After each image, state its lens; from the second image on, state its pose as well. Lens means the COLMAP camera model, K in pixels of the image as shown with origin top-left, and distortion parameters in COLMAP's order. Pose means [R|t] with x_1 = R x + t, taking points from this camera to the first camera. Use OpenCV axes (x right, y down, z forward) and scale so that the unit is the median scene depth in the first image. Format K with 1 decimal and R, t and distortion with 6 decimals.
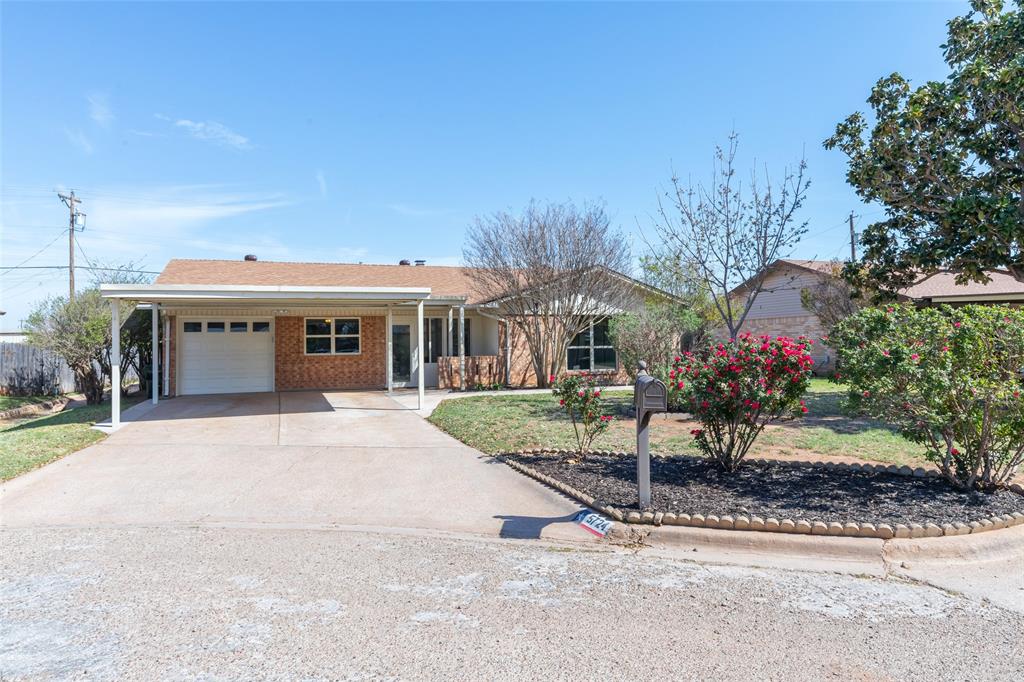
lens RADIAL K [[653.9, 0, 512.0], [0, 653.9, 341.0], [0, 0, 1]] dist [-0.002198, -0.000581]
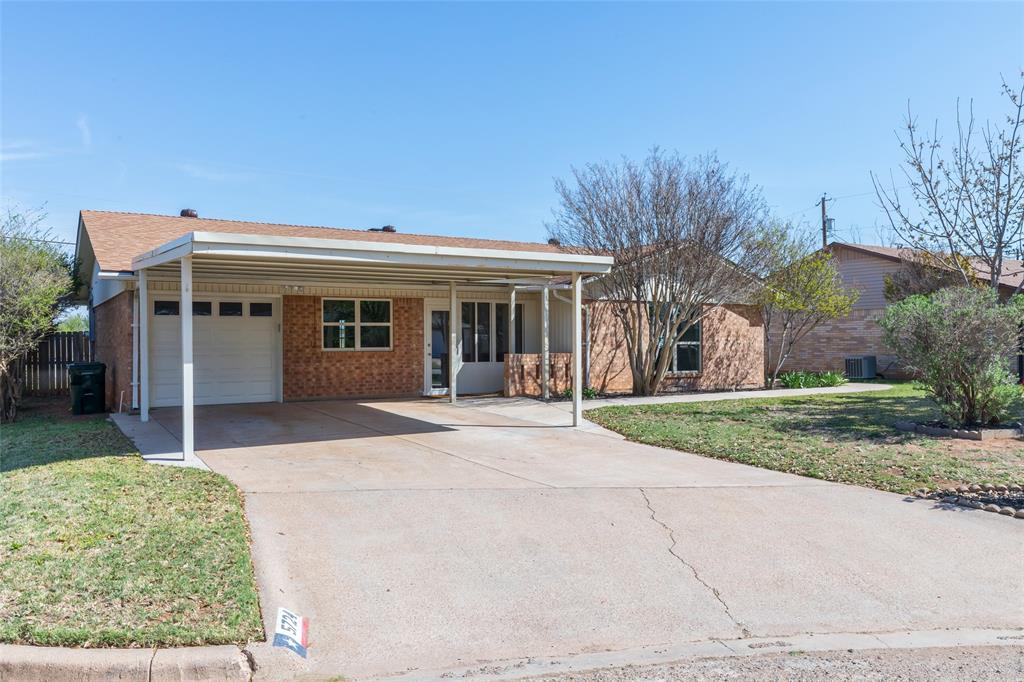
lens RADIAL K [[779.0, 0, 512.0], [0, 779.0, 341.0], [0, 0, 1]] dist [0.006265, 0.001139]
pose [[0.980230, 0.009751, 0.197621, -0.277380], [-0.010647, 0.999937, 0.003468, 0.006223], [-0.197575, -0.005503, 0.980272, 0.123781]]
